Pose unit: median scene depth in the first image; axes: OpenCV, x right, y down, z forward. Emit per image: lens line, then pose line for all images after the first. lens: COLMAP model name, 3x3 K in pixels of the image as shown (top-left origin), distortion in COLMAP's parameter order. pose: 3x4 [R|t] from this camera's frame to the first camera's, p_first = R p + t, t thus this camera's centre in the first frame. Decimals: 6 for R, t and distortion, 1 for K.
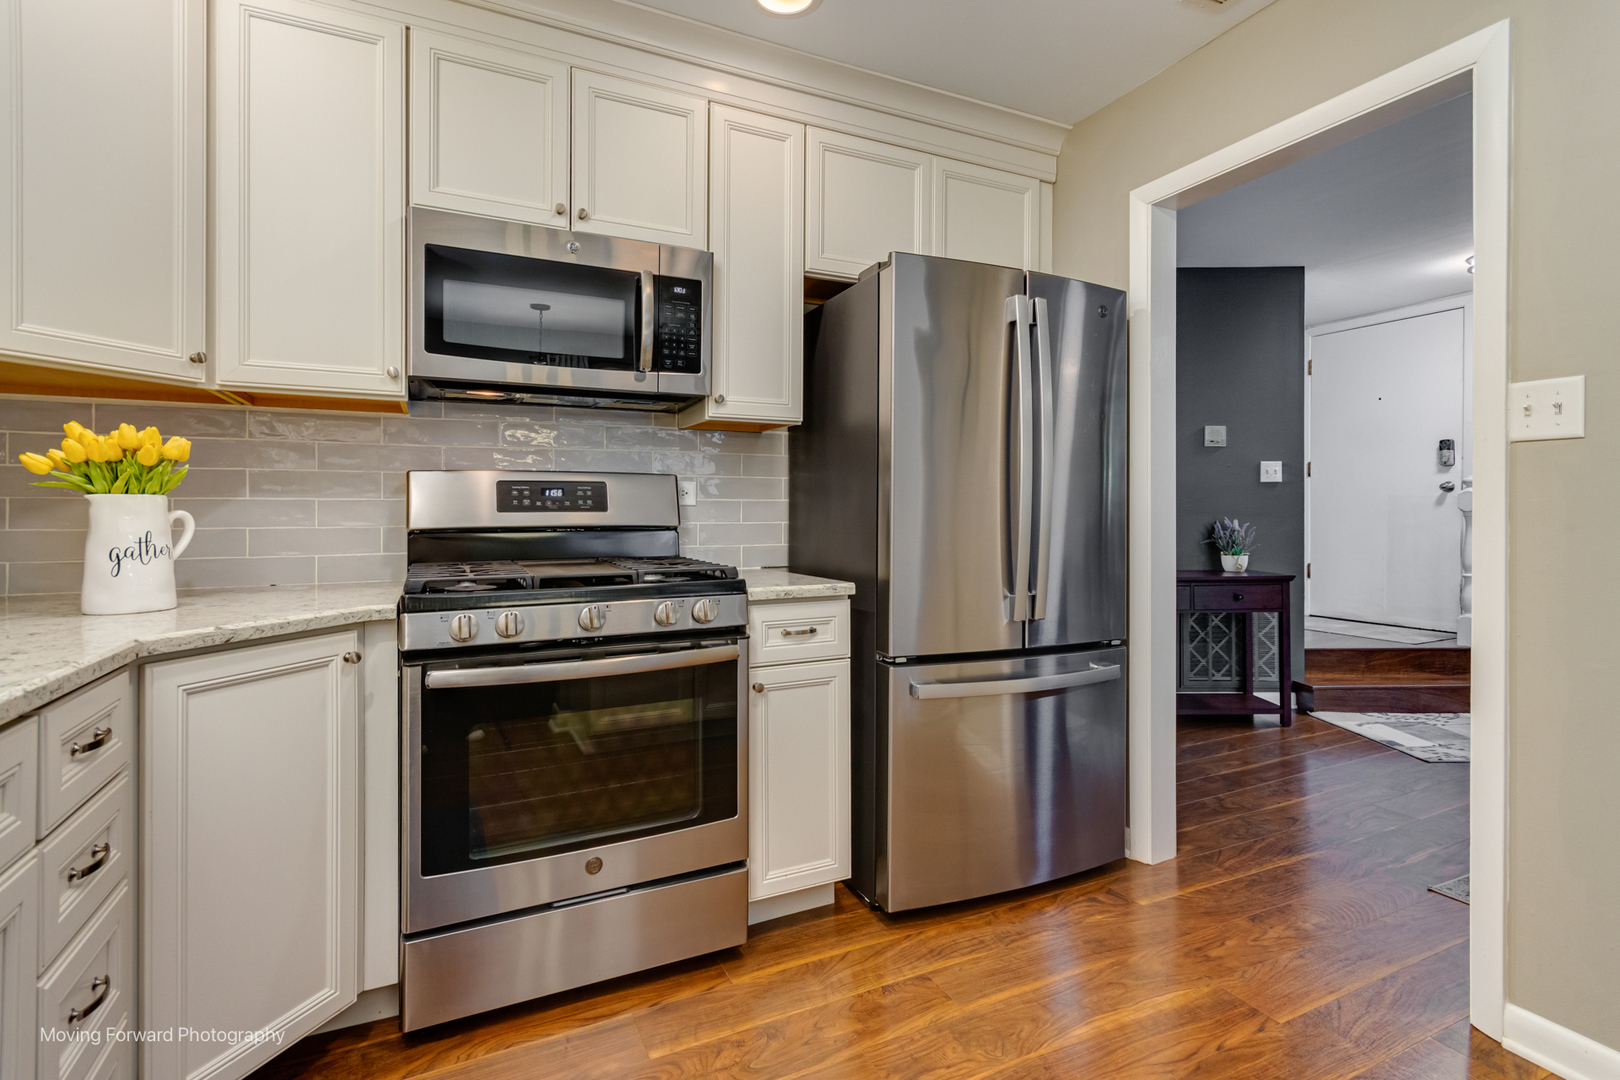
lens RADIAL K [[775.0, 0, 810.5], [0, 775.0, 513.1], [0, 0, 1]] dist [0.003261, 0.000234]
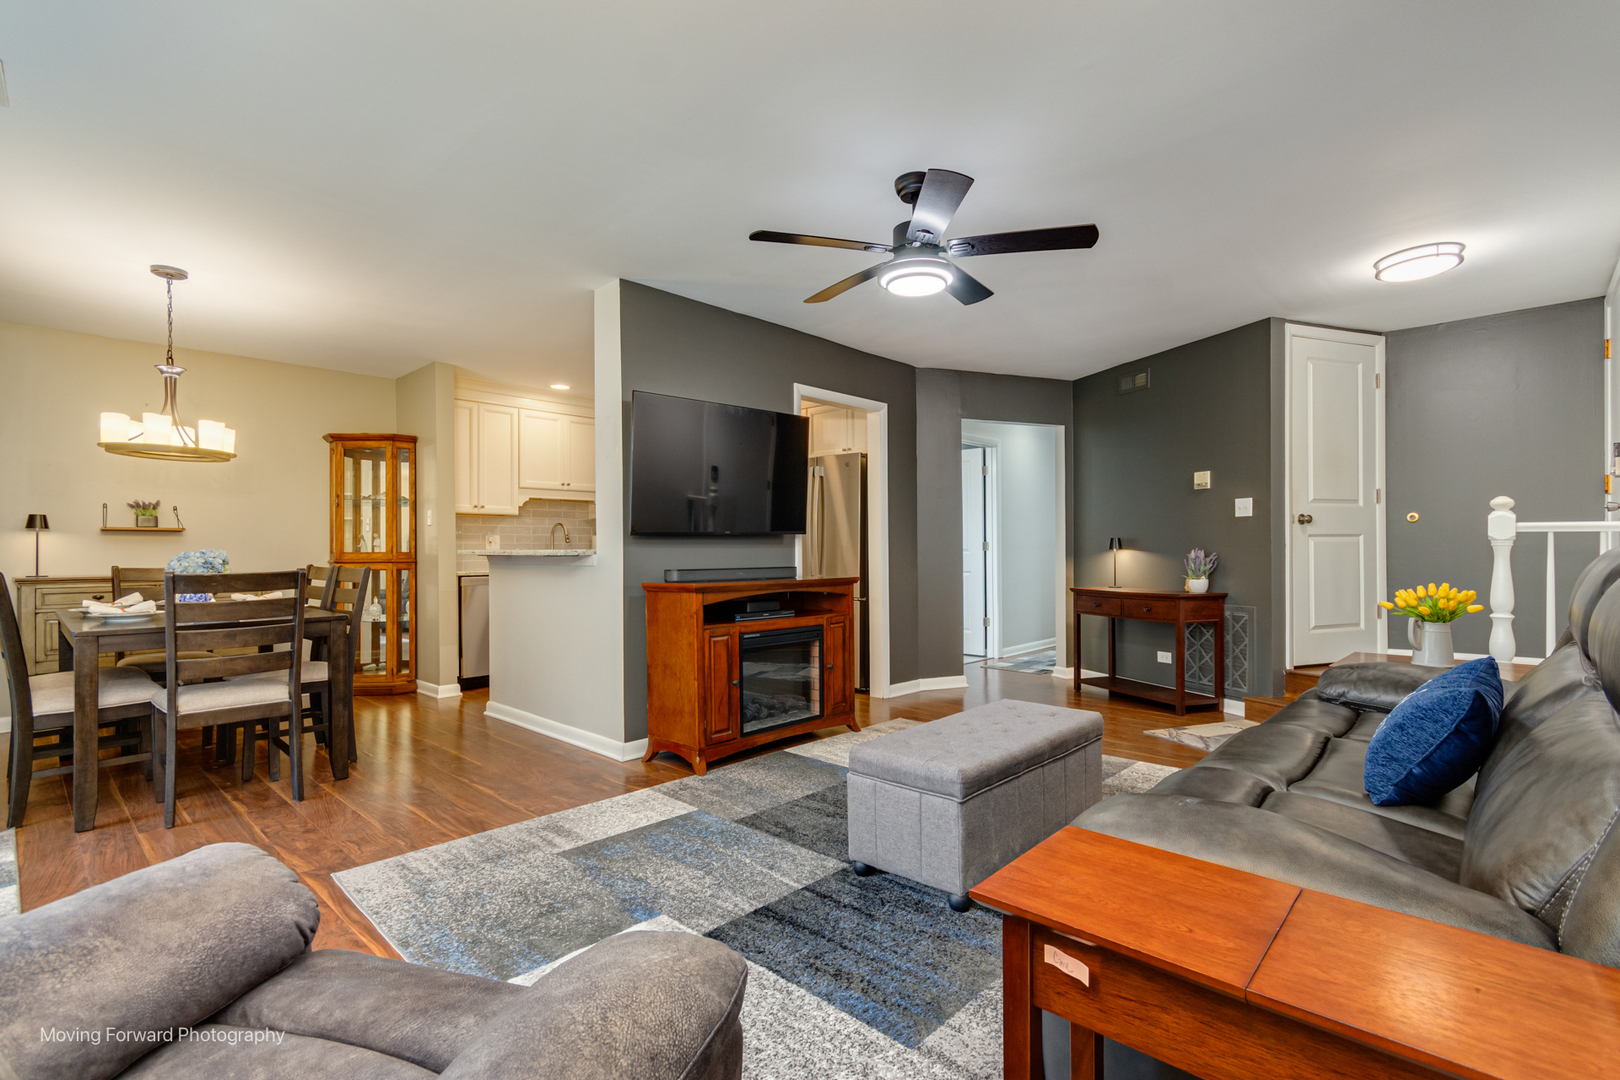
lens RADIAL K [[743.8, 0, 816.7], [0, 743.8, 544.5], [0, 0, 1]] dist [0.000750, -0.000029]
pose [[0.358510, -0.009371, -0.933479, 2.704605], [0.000710, 0.999952, -0.009765, 0.021513], [0.933525, 0.002838, 0.358500, 0.063214]]
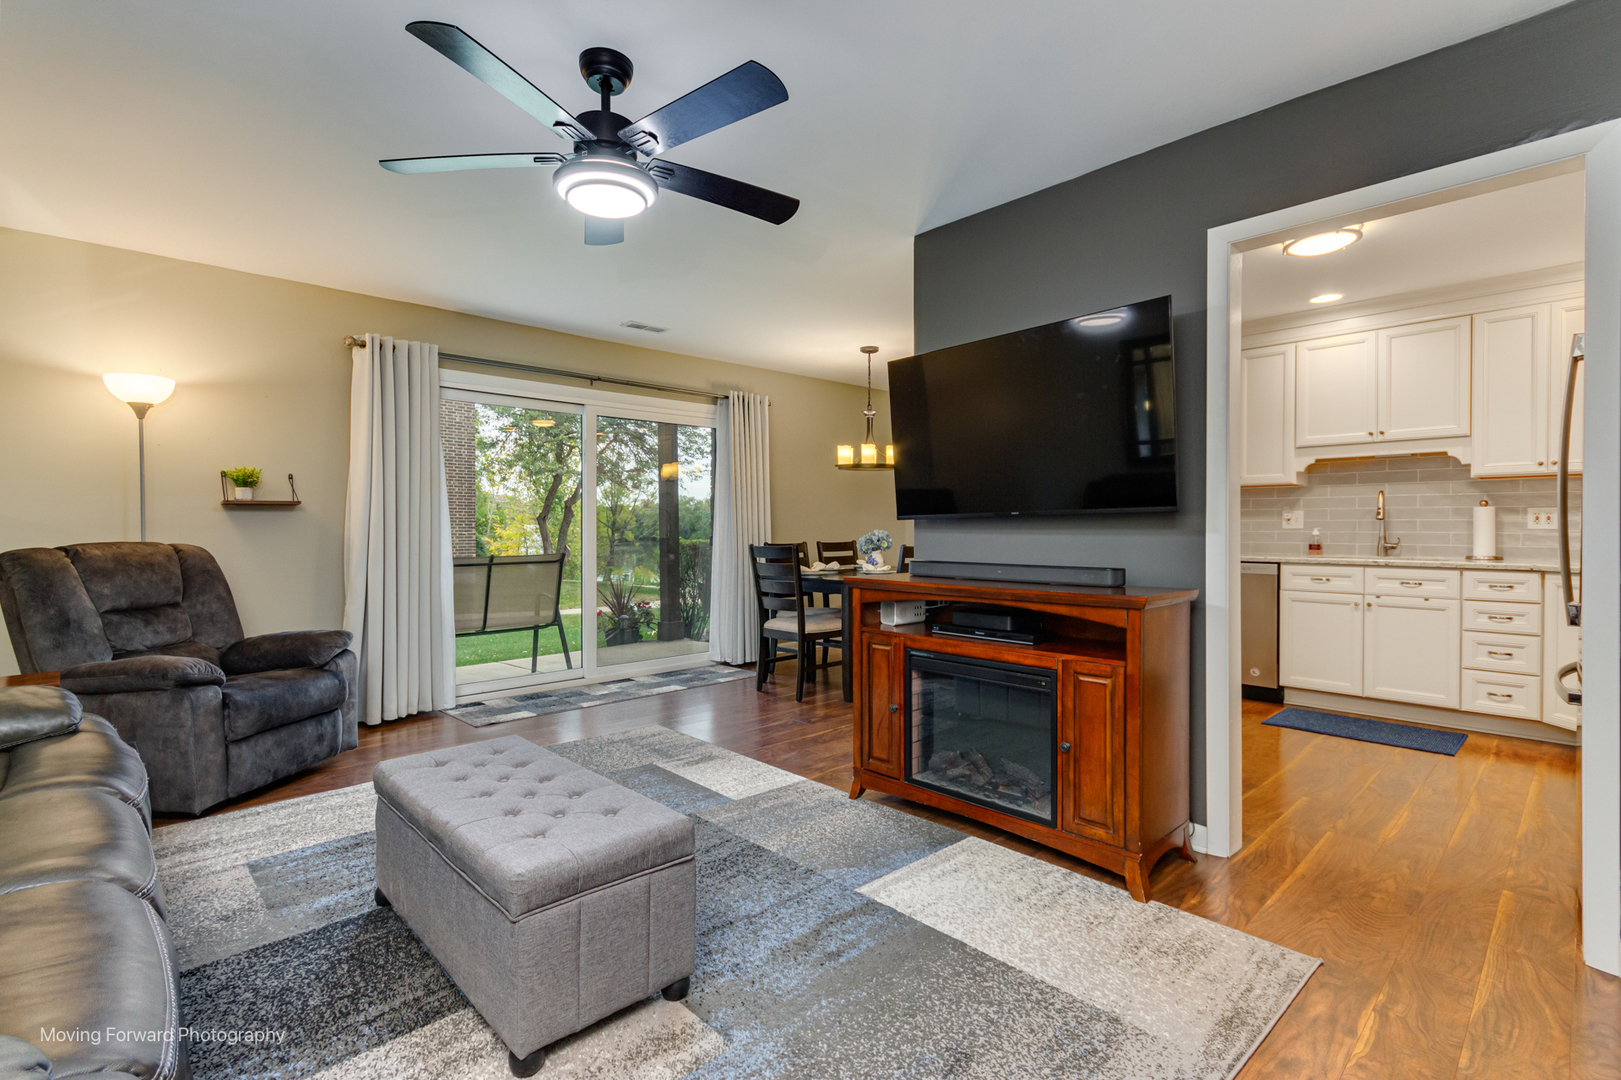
lens RADIAL K [[749.8, 0, 804.6], [0, 749.8, 528.0], [0, 0, 1]] dist [0.005129, 0.000180]
pose [[-0.952352, 0.005404, -0.304953, 1.657108], [0.002492, 0.999948, 0.009938, -0.017501], [0.304990, 0.008704, -0.952316, 1.674019]]
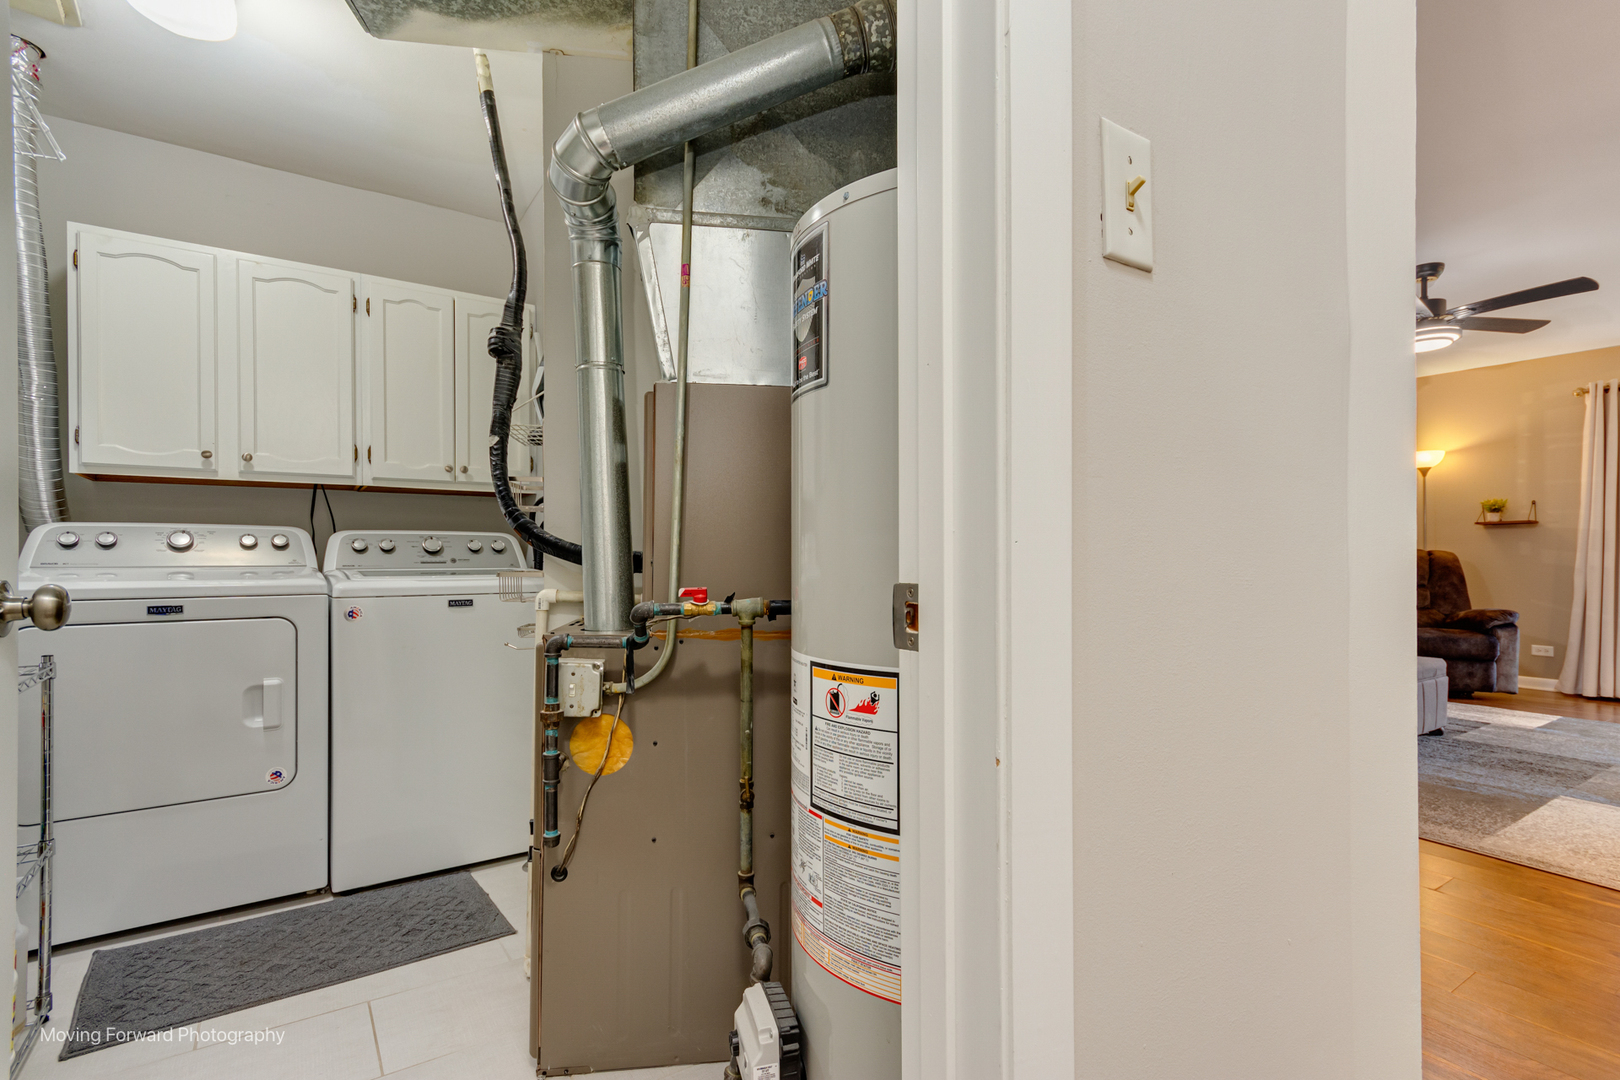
lens RADIAL K [[769.0, 0, 809.2], [0, 769.0, 499.6], [0, 0, 1]] dist [-0.002172, -0.000991]
pose [[-0.148541, 0.068799, 0.986510, 0.102643], [0.018166, 0.997599, -0.066837, -0.009420], [-0.988739, 0.007993, -0.149434, 2.319278]]
